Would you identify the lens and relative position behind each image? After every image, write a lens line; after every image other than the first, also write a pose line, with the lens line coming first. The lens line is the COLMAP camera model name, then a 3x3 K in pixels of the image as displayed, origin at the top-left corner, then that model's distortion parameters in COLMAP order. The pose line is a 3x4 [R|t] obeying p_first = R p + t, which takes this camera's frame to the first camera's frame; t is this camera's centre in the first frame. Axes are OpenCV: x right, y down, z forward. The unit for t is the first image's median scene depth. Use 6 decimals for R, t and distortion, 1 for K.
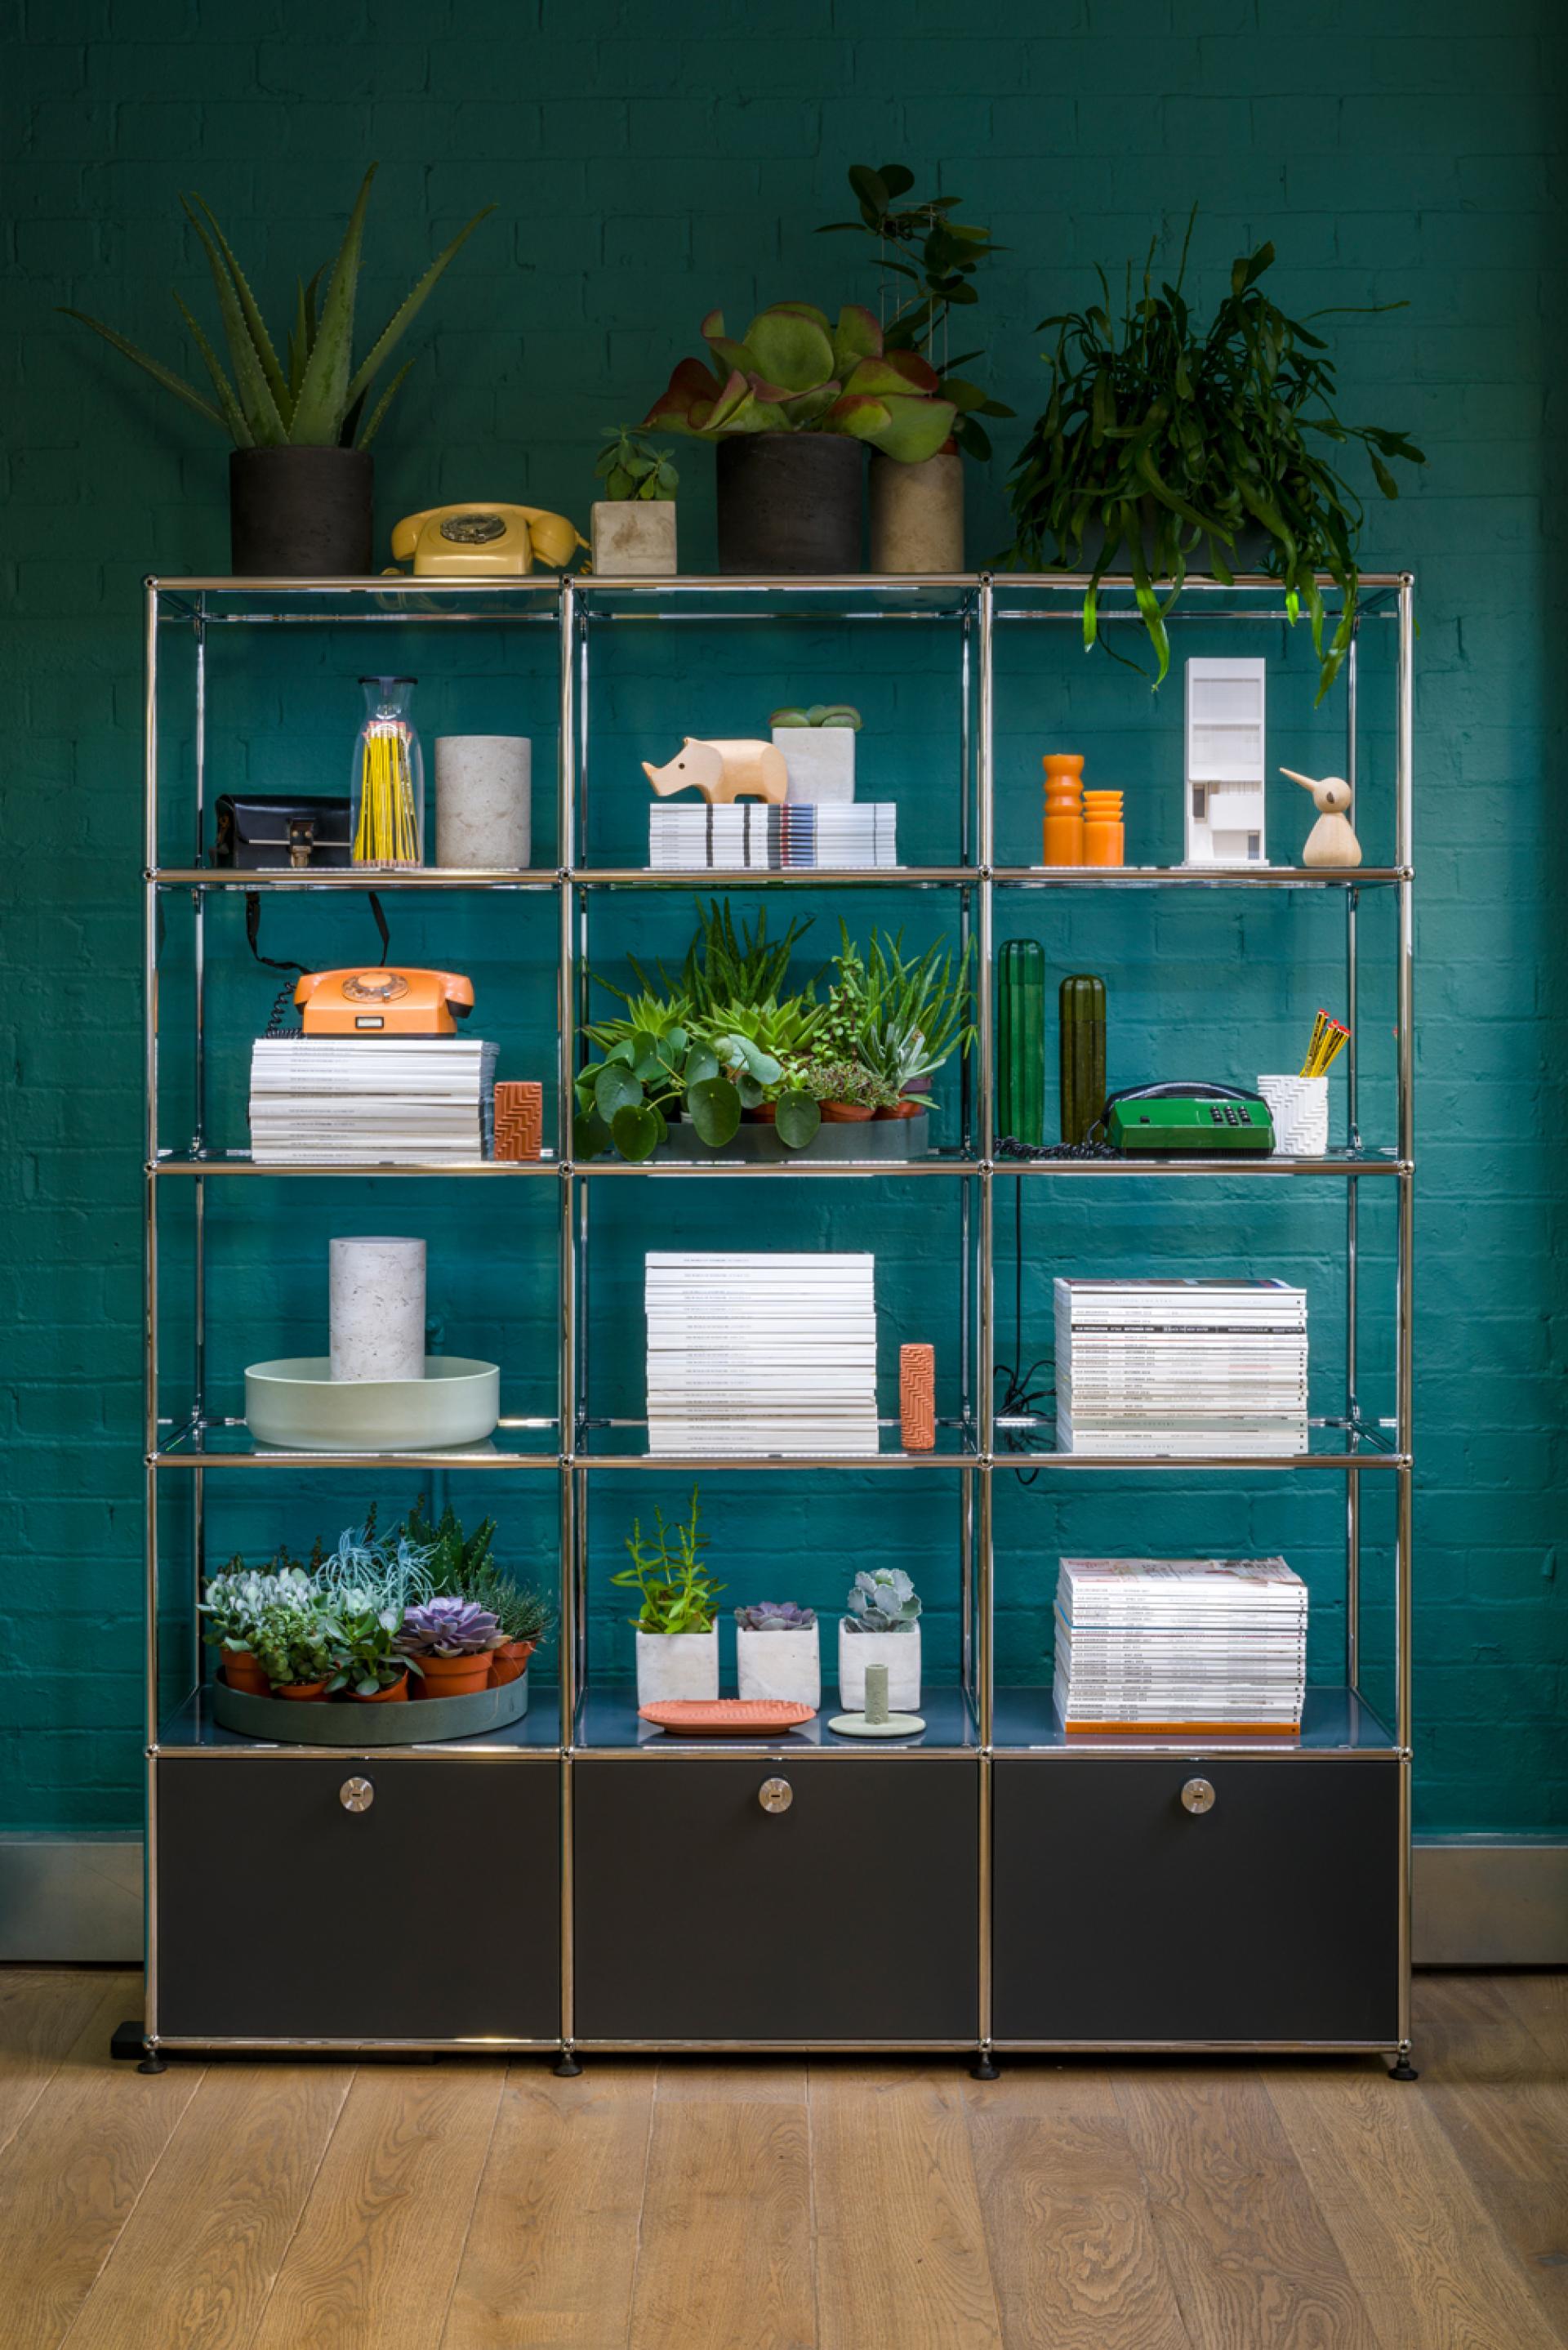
lens RADIAL K [[3403.4, 0, 784.2], [0, 3403.4, 1253.1], [0, 0, 1]] dist [-0.051832, -0.014033]
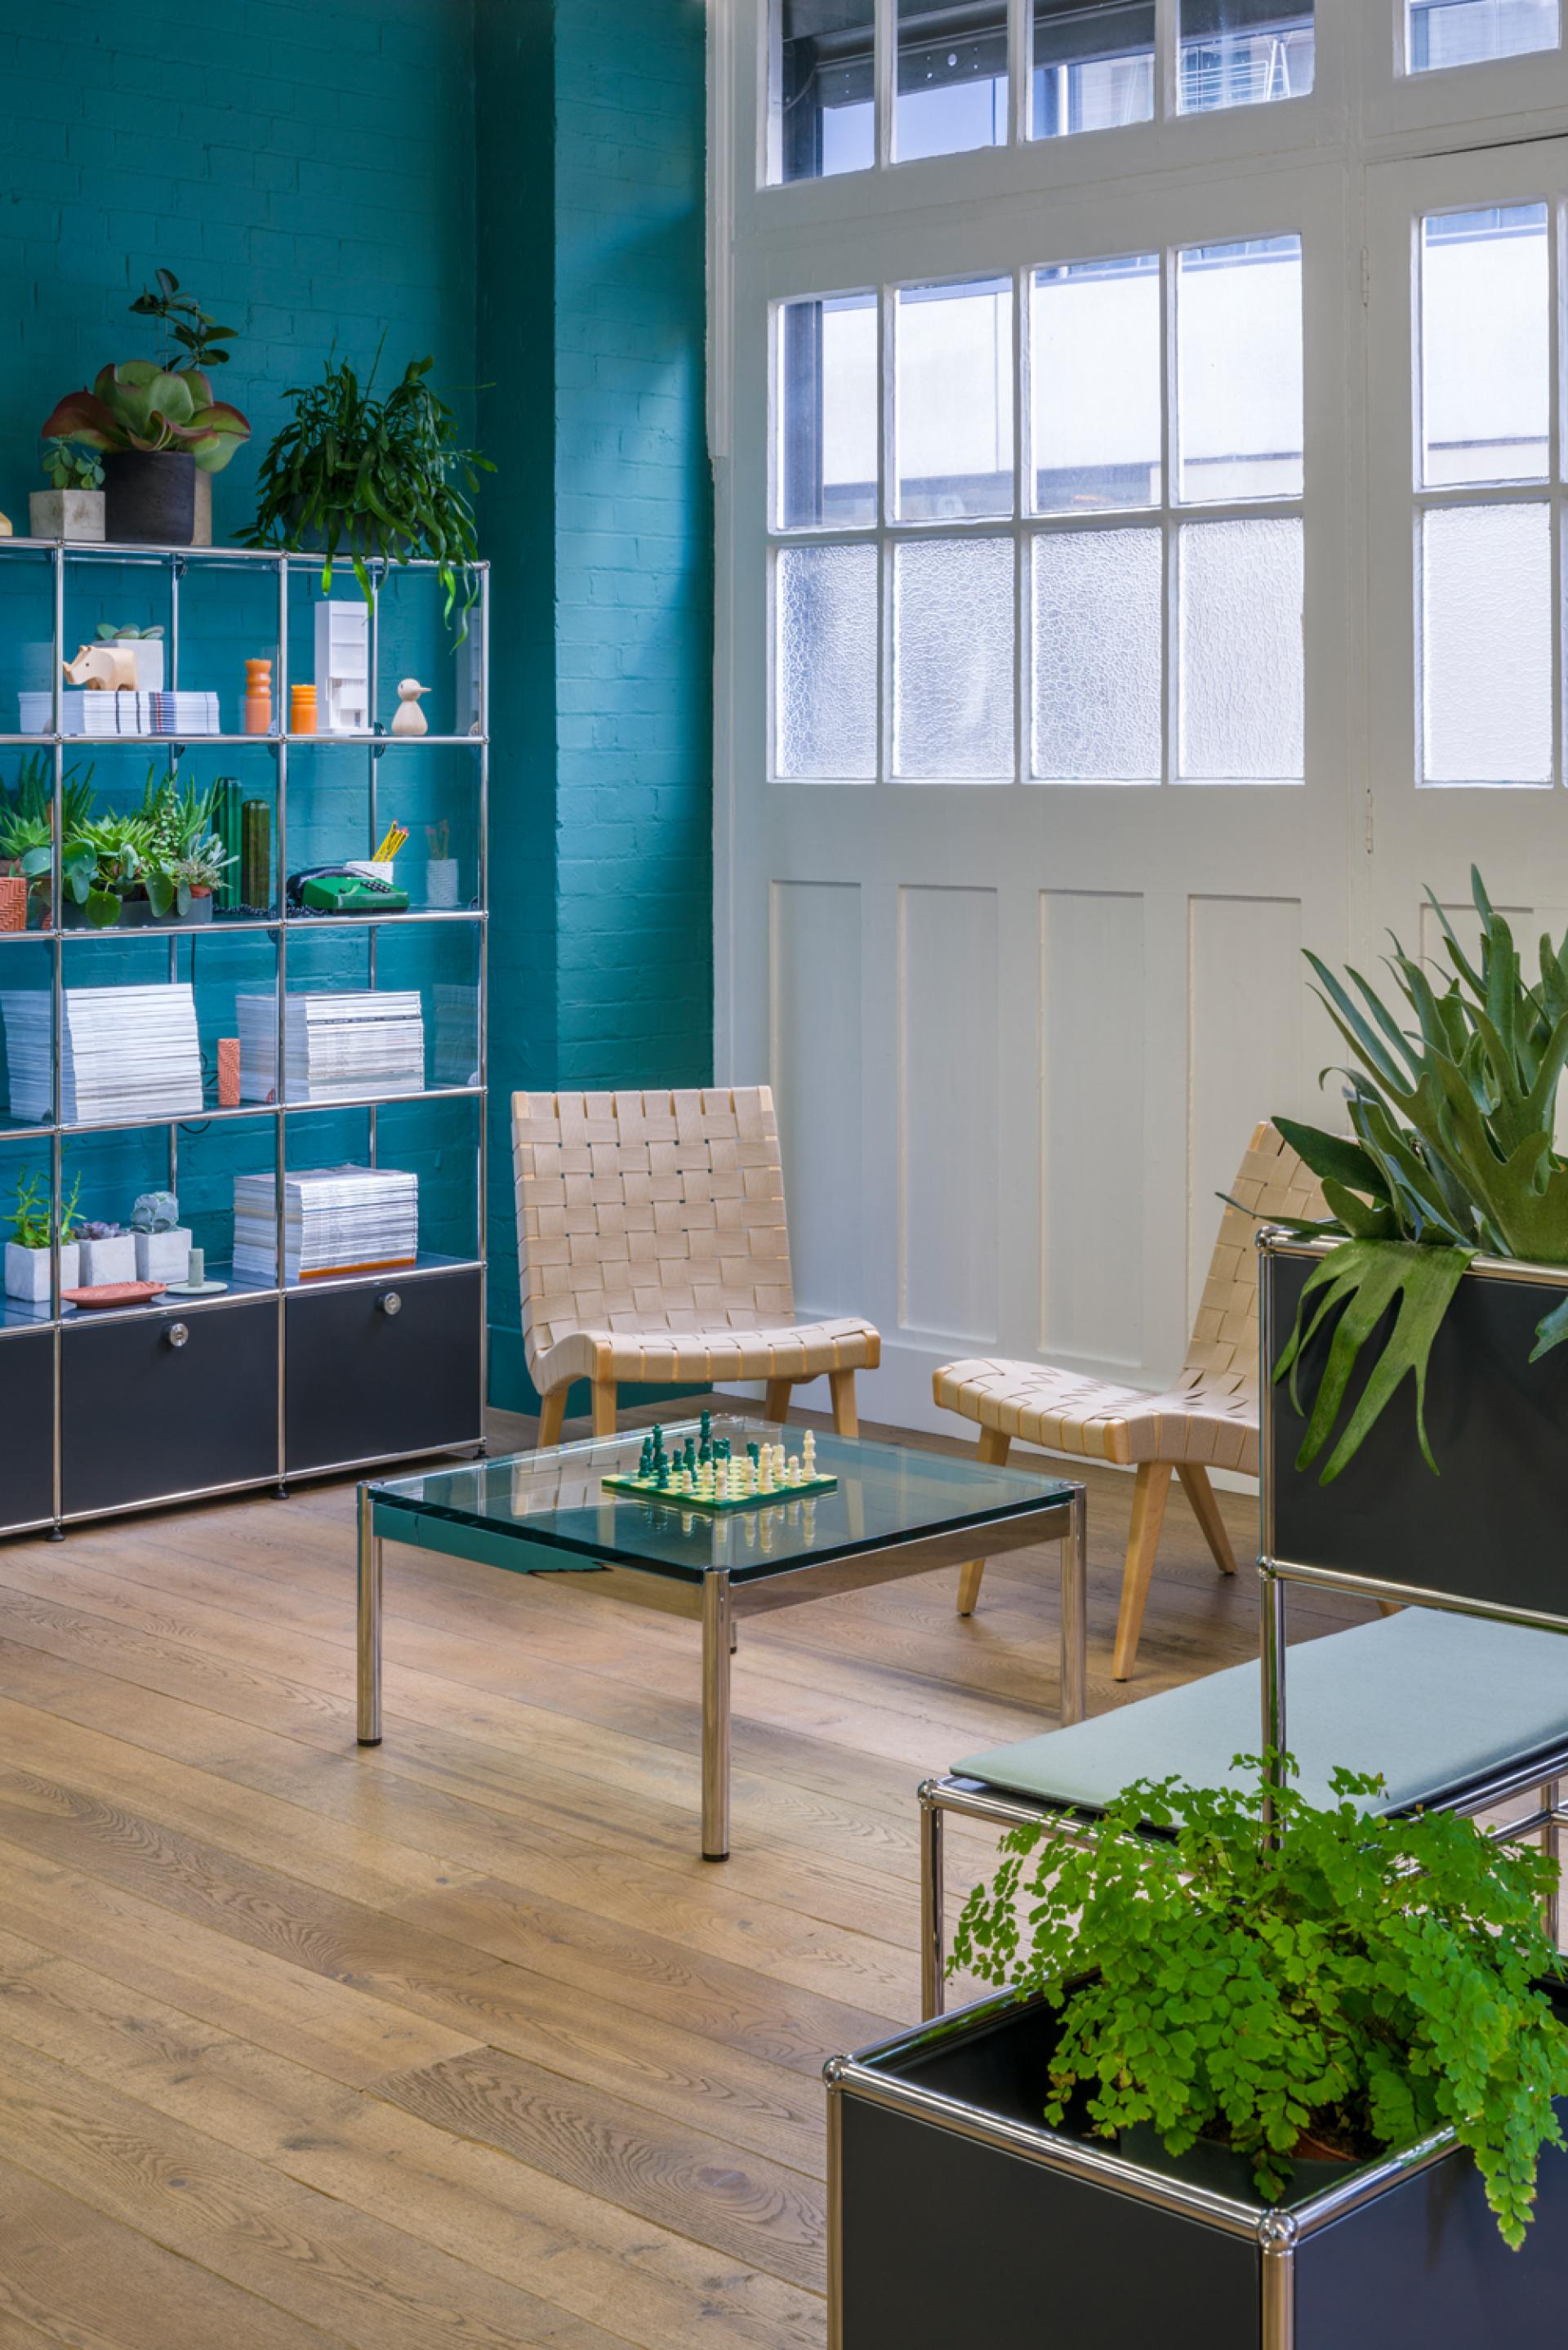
lens RADIAL K [[3403.4, 0, 784.2], [0, 3403.4, 1253.1], [0, 0, 1]] dist [-0.051832, -0.014033]
pose [[0.694079, -0.102104, 0.712621, -0.901329], [0.050888, 0.994373, 0.092910, -0.007404], [-0.718098, -0.028223, 0.695369, -0.273467]]
